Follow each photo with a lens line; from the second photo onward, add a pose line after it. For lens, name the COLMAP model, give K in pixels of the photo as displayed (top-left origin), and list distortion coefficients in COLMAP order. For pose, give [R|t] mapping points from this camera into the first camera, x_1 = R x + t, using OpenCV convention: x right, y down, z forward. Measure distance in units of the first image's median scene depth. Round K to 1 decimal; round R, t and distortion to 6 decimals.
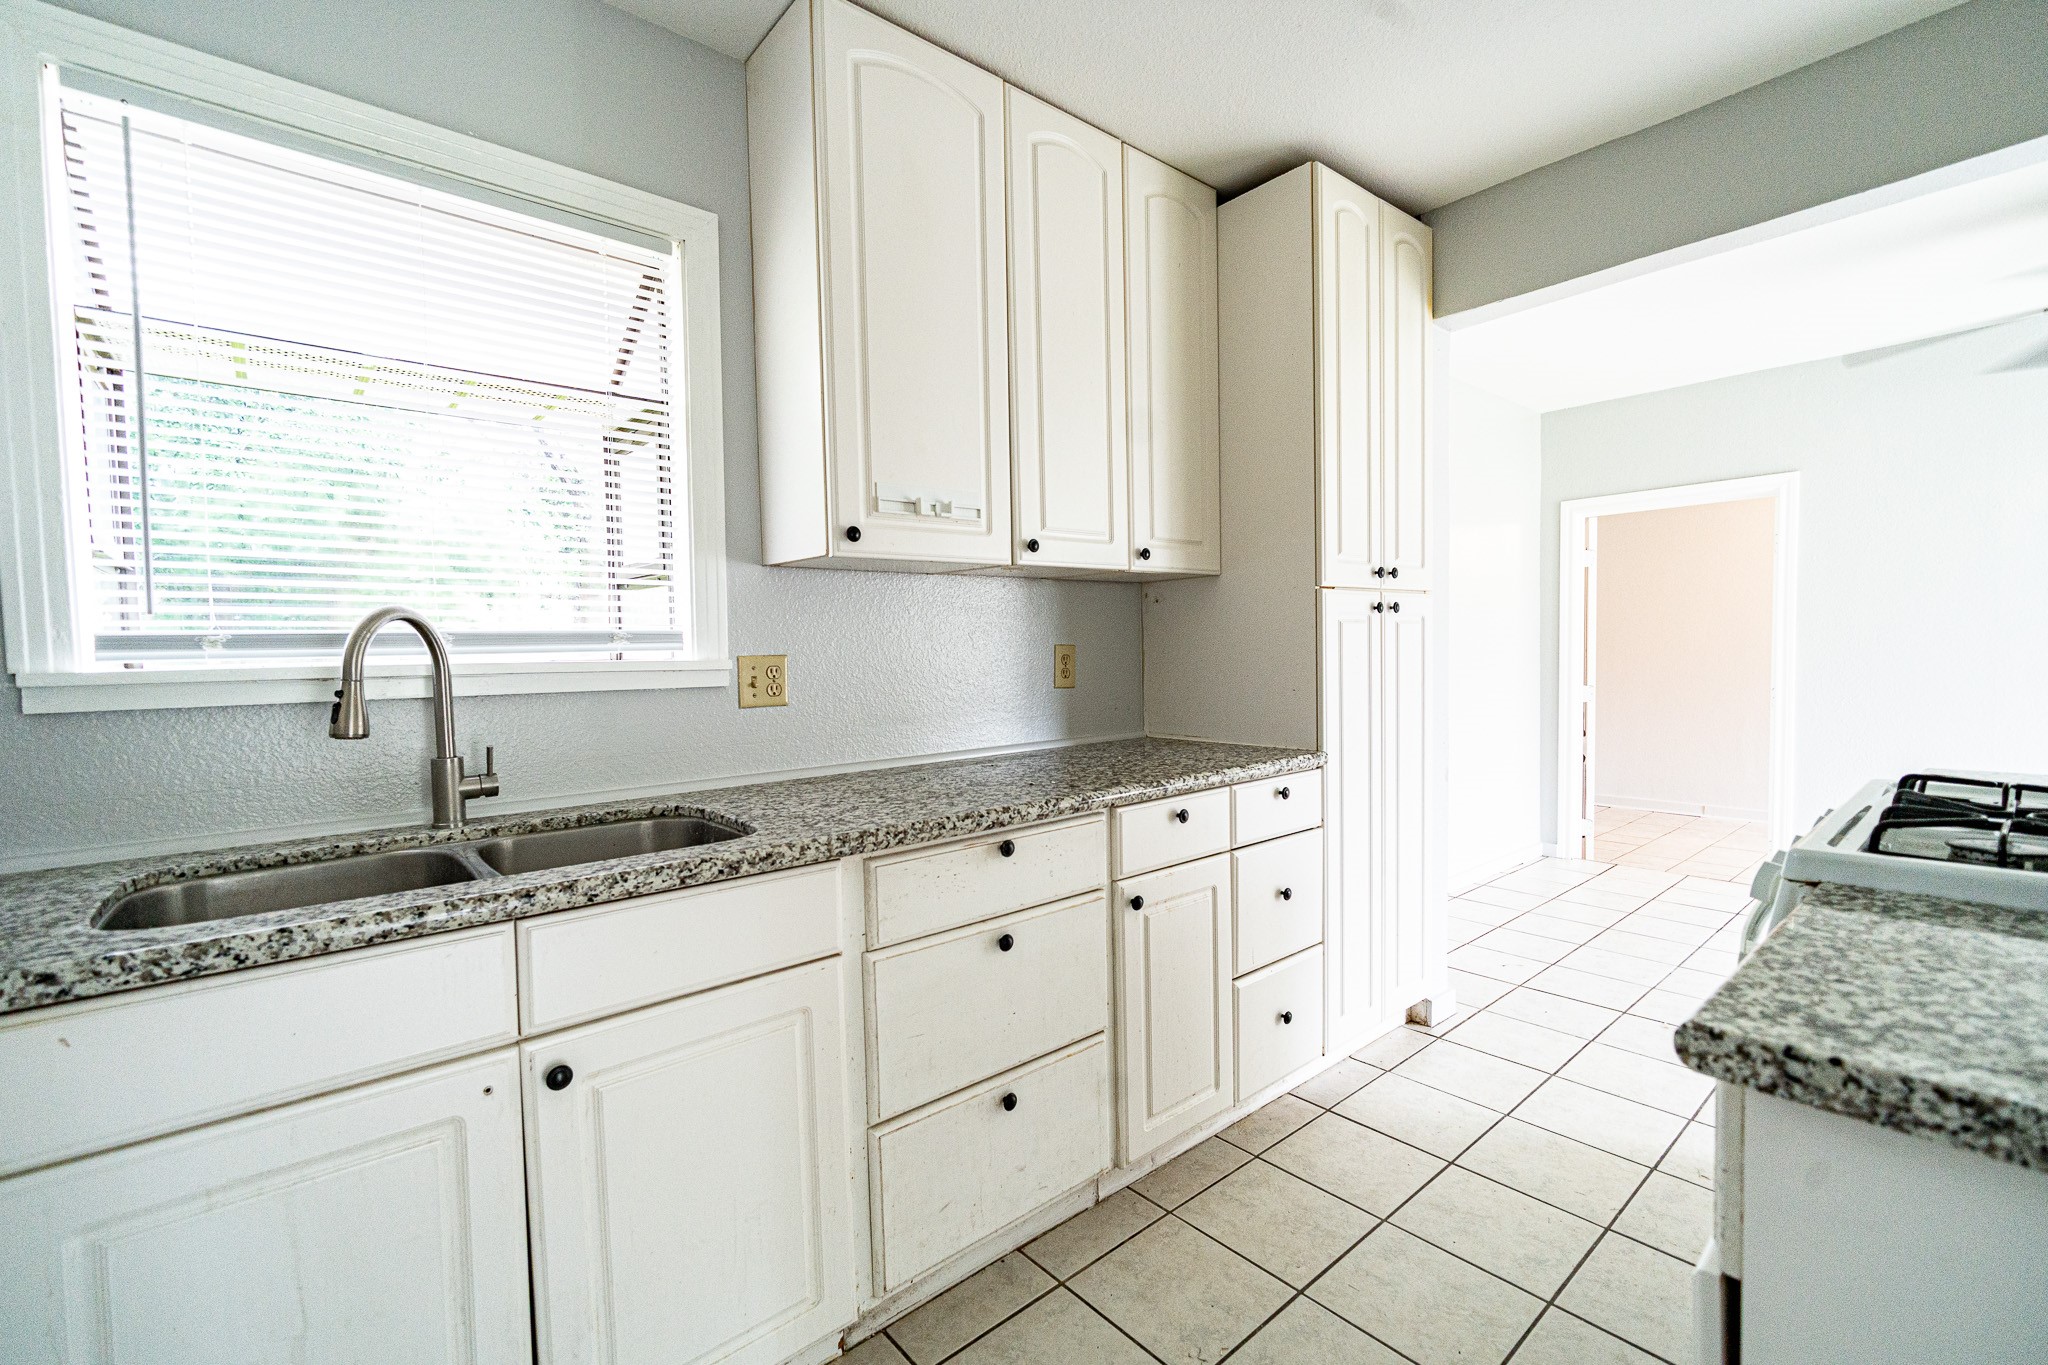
lens RADIAL K [[868.6, 0, 1023.0], [0, 868.6, 685.7], [0, 0, 1]] dist [-0.001601, -0.001198]
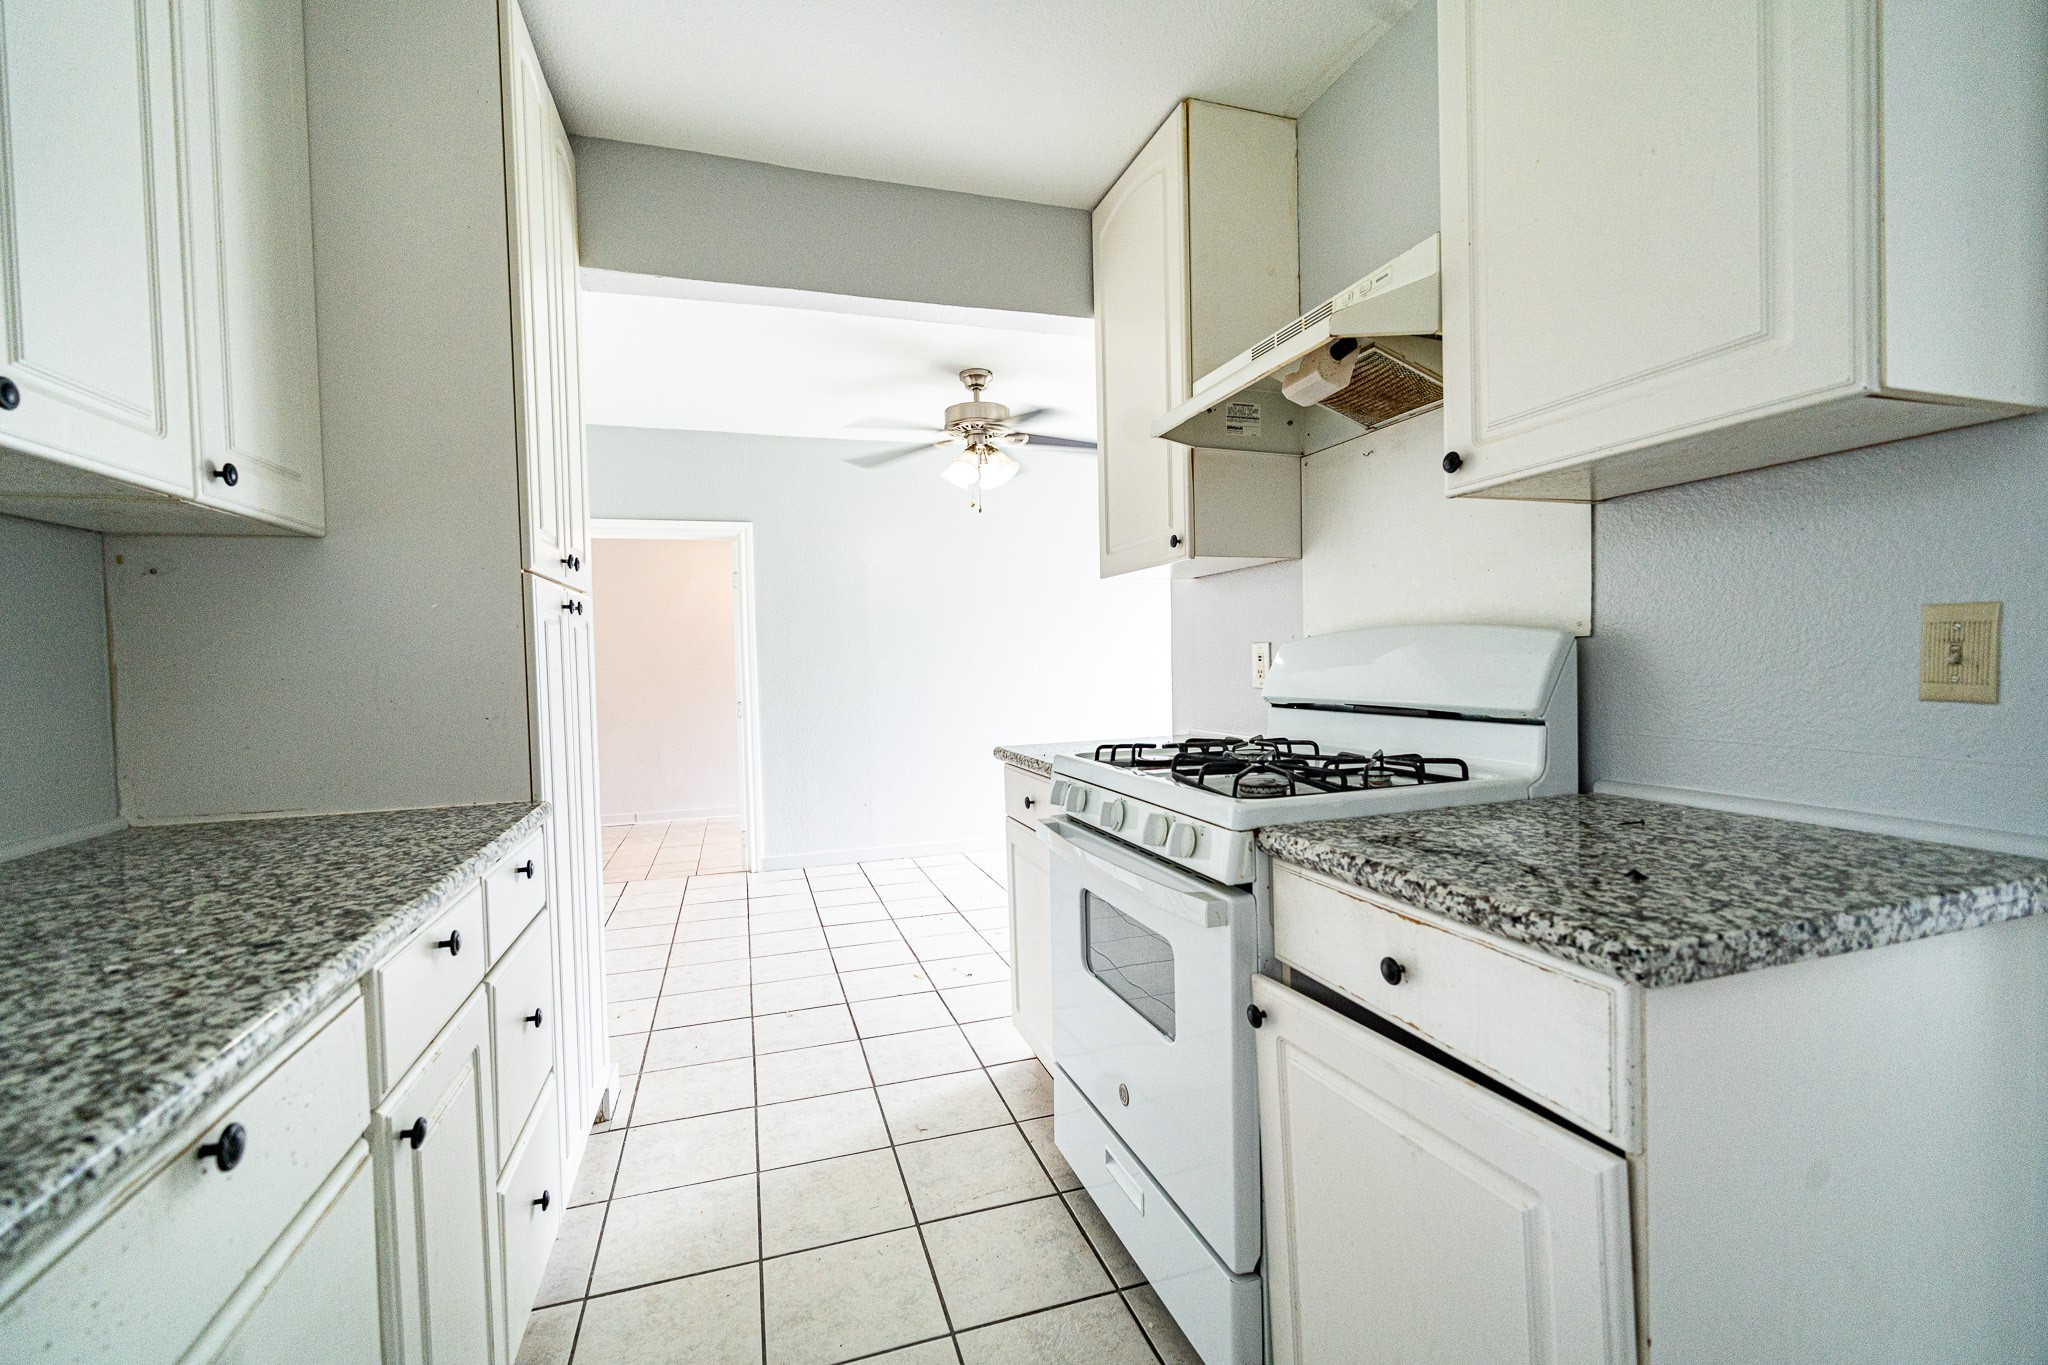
lens RADIAL K [[868.6, 0, 1017.7], [0, 868.6, 678.8], [0, 0, 1]] dist [-0.001601, -0.001198]
pose [[0.384970, -0.013279, 0.922833, -0.227735], [0.052536, 0.998591, -0.007547, 0.002092], [-0.921432, 0.051387, 0.385126, 0.508940]]
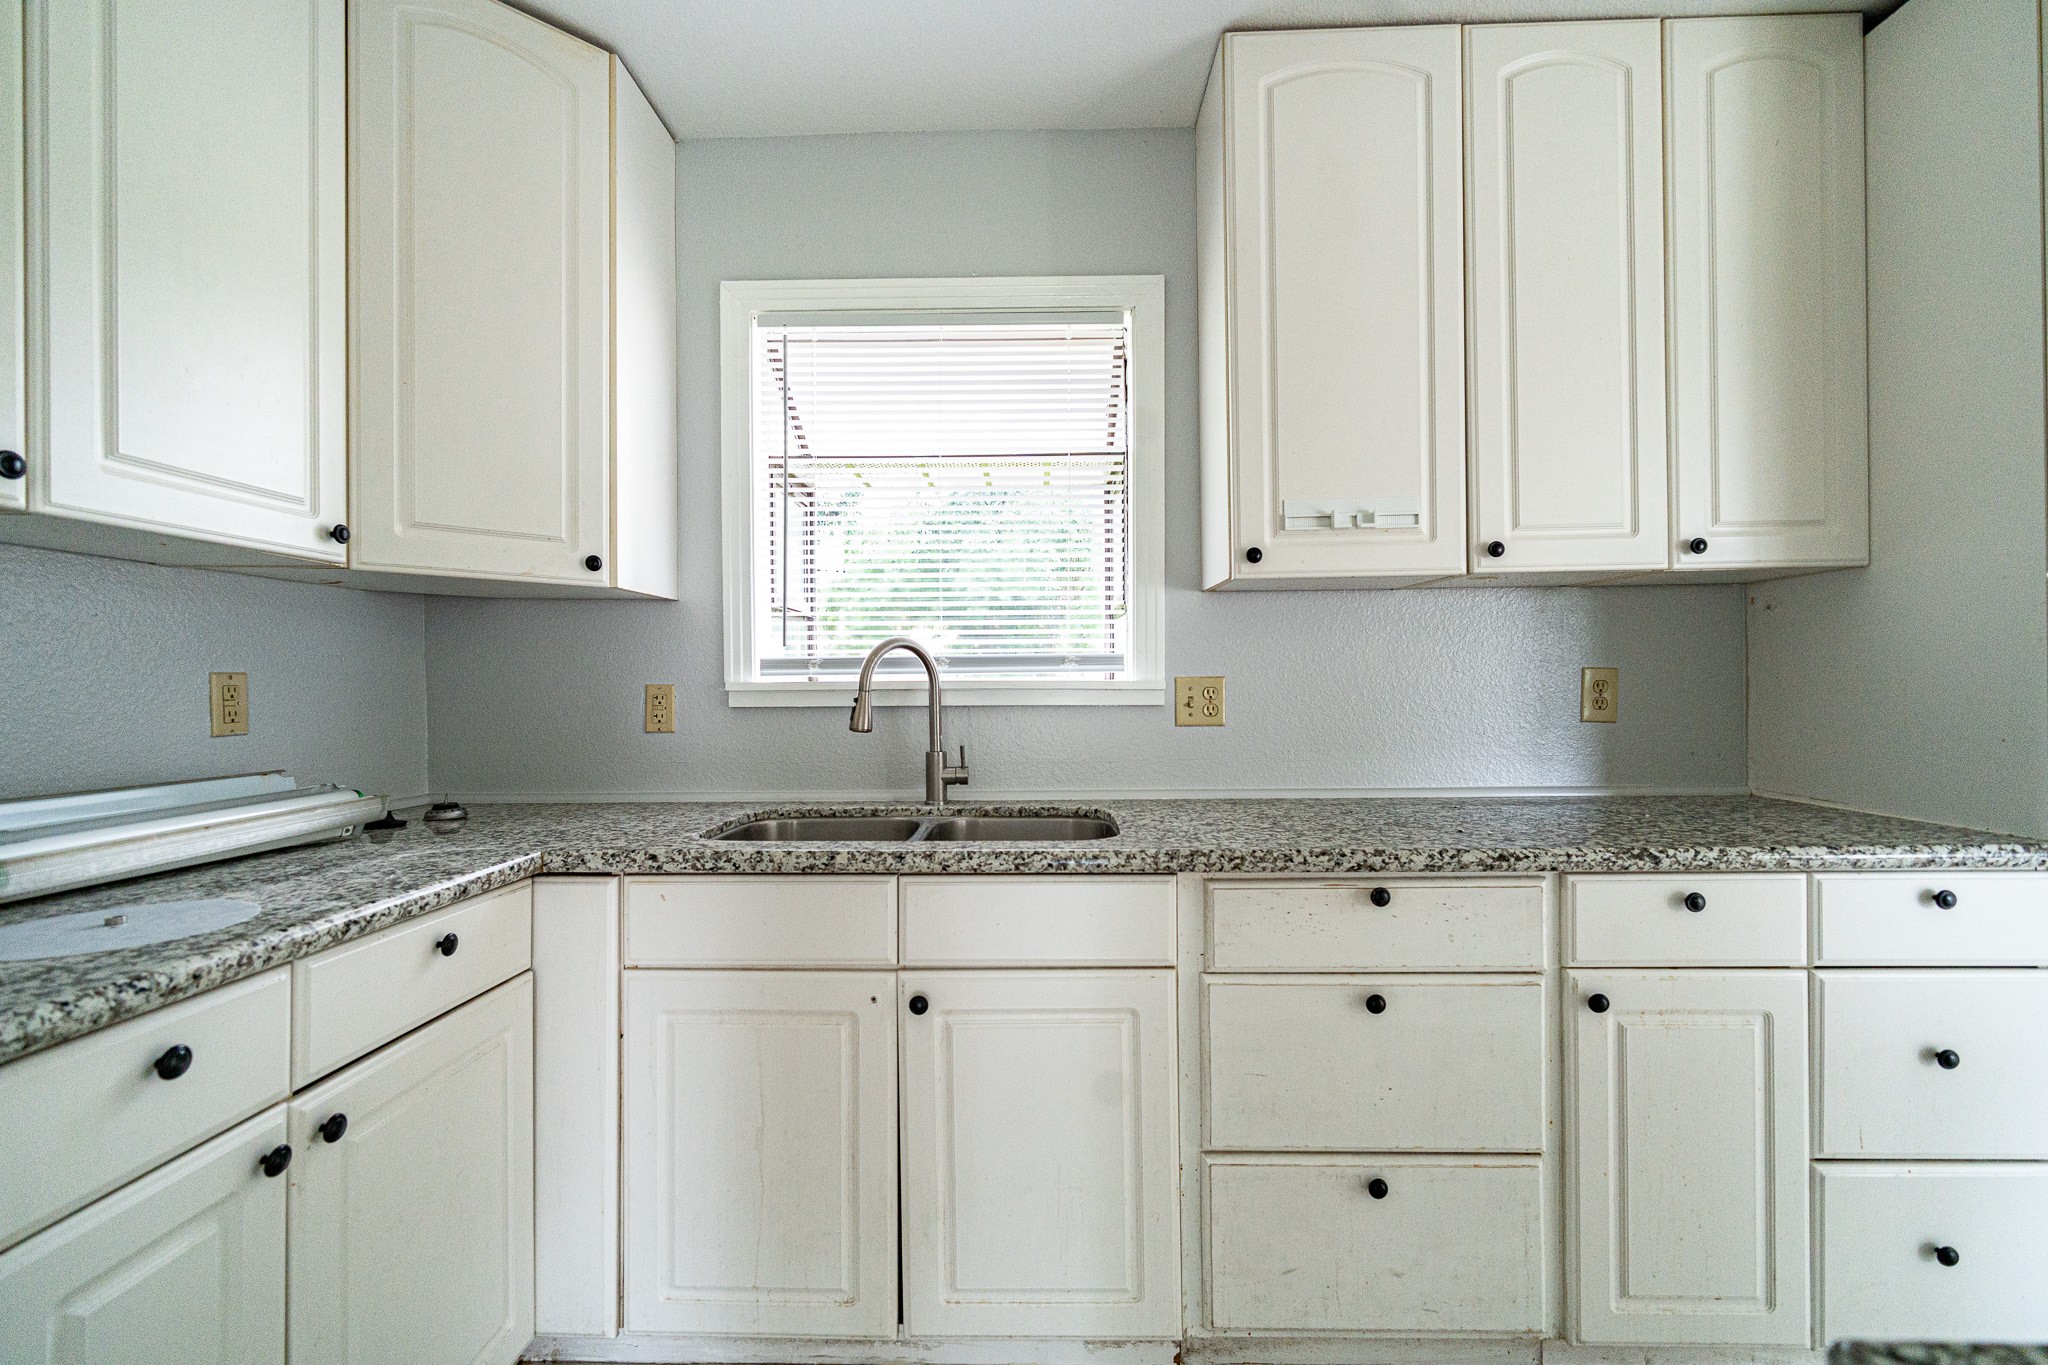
lens RADIAL K [[868.6, 0, 1025.3], [0, 868.6, 682.7], [0, 0, 1]] dist [-0.001601, -0.001198]
pose [[0.748624, 0.012954, -0.662868, 0.285976], [-0.033386, 0.999277, -0.018177, -0.002005], [0.662153, 0.035738, 0.748516, 0.090831]]
